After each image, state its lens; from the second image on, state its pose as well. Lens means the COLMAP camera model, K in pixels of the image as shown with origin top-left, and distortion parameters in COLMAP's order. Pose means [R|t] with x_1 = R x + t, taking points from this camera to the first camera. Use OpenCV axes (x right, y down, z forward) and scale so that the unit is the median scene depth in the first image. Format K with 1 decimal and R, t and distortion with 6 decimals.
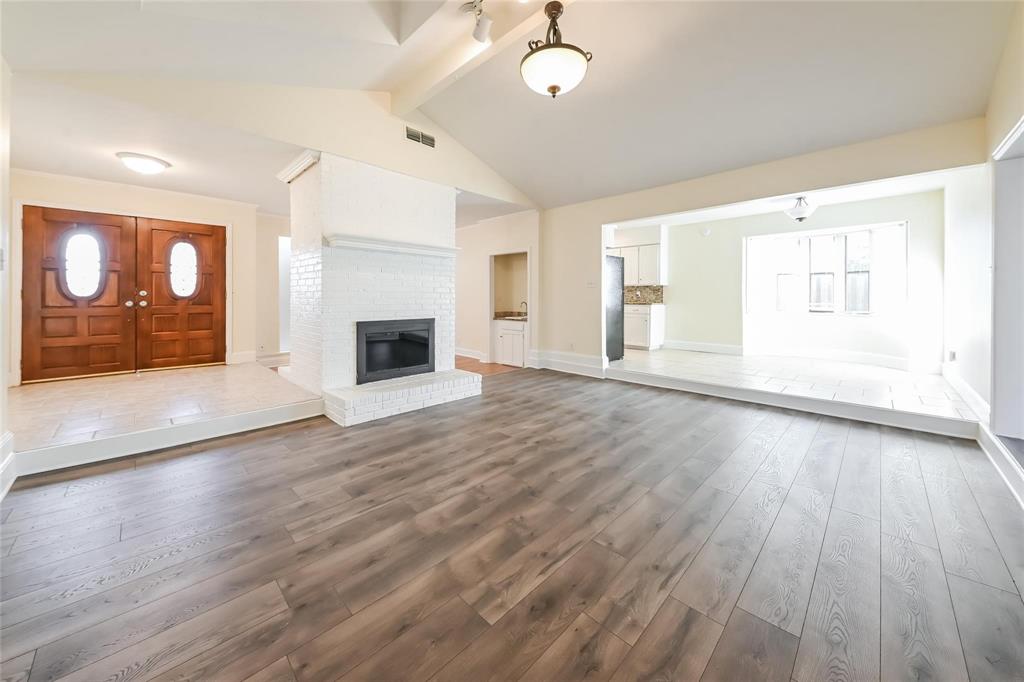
lens RADIAL K [[361.1, 0, 517.8], [0, 361.1, 304.2], [0, 0, 1]] dist [-0.000378, -0.001619]
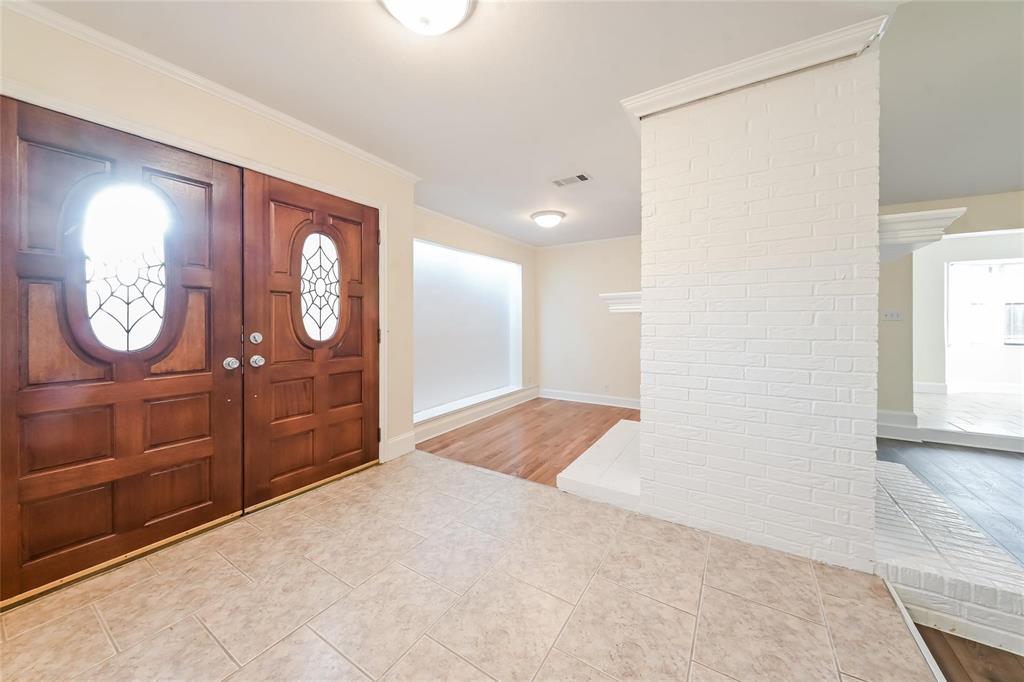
lens RADIAL K [[361.1, 0, 536.8], [0, 361.1, 327.2], [0, 0, 1]] dist [-0.000378, -0.001619]
pose [[0.978677, -0.004701, 0.205349, -0.804317], [0.004626, 0.999989, 0.000846, -0.043800], [-0.205351, 0.000122, 0.978688, 0.491901]]
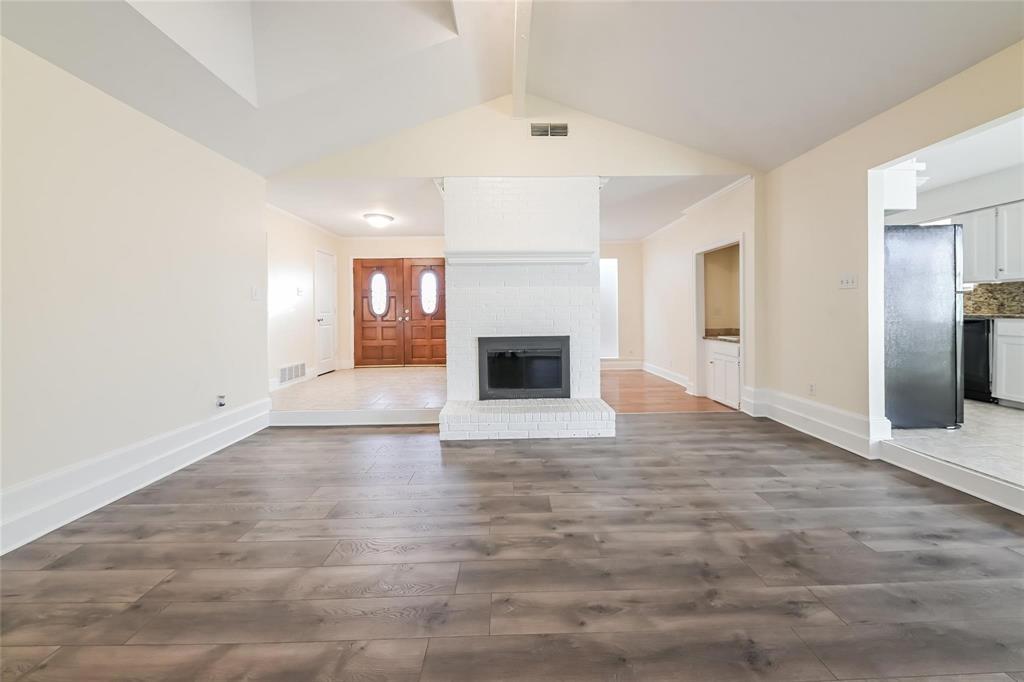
lens RADIAL K [[361.1, 0, 519.8], [0, 361.1, 318.6], [0, 0, 1]] dist [-0.000378, -0.001619]
pose [[0.714087, -0.000813, -0.700057, 0.277580], [0.003918, 0.999988, 0.002836, -0.004420], [0.700046, -0.004768, 0.714082, 0.301649]]
